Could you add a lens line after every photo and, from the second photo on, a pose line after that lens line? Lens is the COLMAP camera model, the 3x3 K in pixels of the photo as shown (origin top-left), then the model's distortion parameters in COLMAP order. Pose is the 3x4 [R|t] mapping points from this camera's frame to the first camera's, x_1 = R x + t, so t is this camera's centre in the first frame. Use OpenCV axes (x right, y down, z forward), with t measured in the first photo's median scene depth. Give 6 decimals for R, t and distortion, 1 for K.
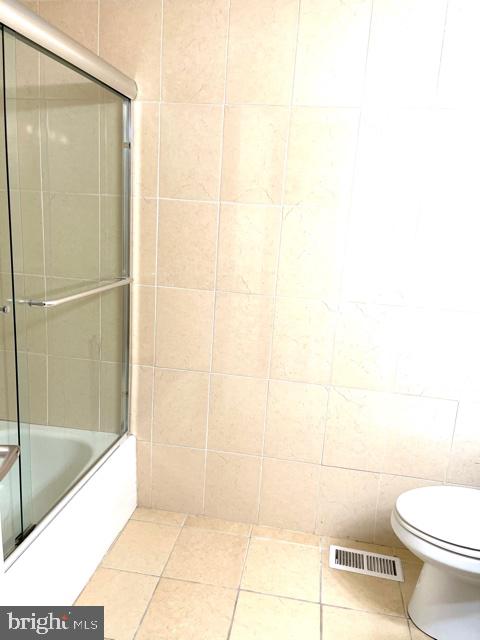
lens RADIAL K [[482.3, 0, 241.5], [0, 482.3, 322.6], [0, 0, 1]] dist [0.066339, -0.083100]
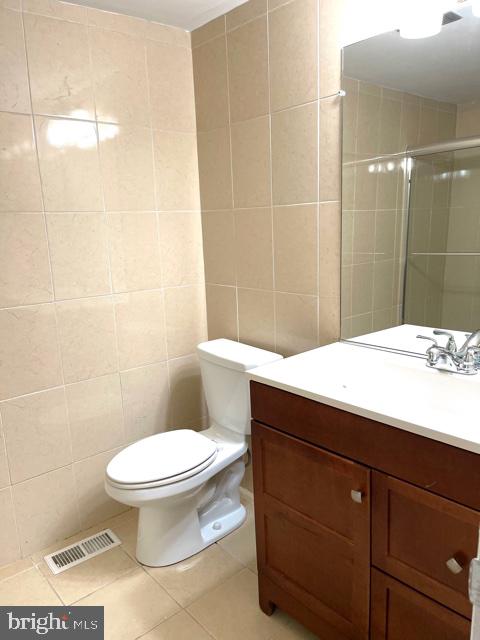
lens RADIAL K [[482.3, 0, 245.9], [0, 482.3, 324.4], [0, 0, 1]] dist [0.066339, -0.083100]
pose [[0.630162, -0.248915, 0.735485, -0.178414], [0.242024, 0.963001, 0.118548, -0.009325], [-0.737781, 0.103301, 0.667090, 0.005678]]
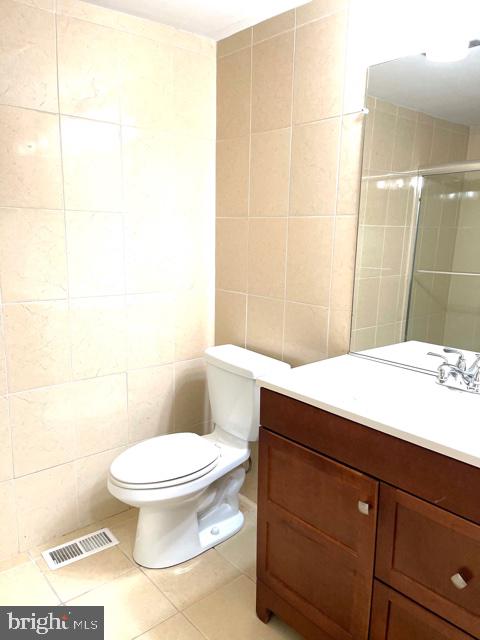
lens RADIAL K [[482.3, 0, 244.8], [0, 482.3, 324.9], [0, 0, 1]] dist [0.066339, -0.083100]
pose [[0.639999, -0.202628, 0.741177, -0.204288], [0.187008, 0.976674, 0.105530, -0.016088], [-0.745272, 0.071067, 0.662963, 0.019887]]
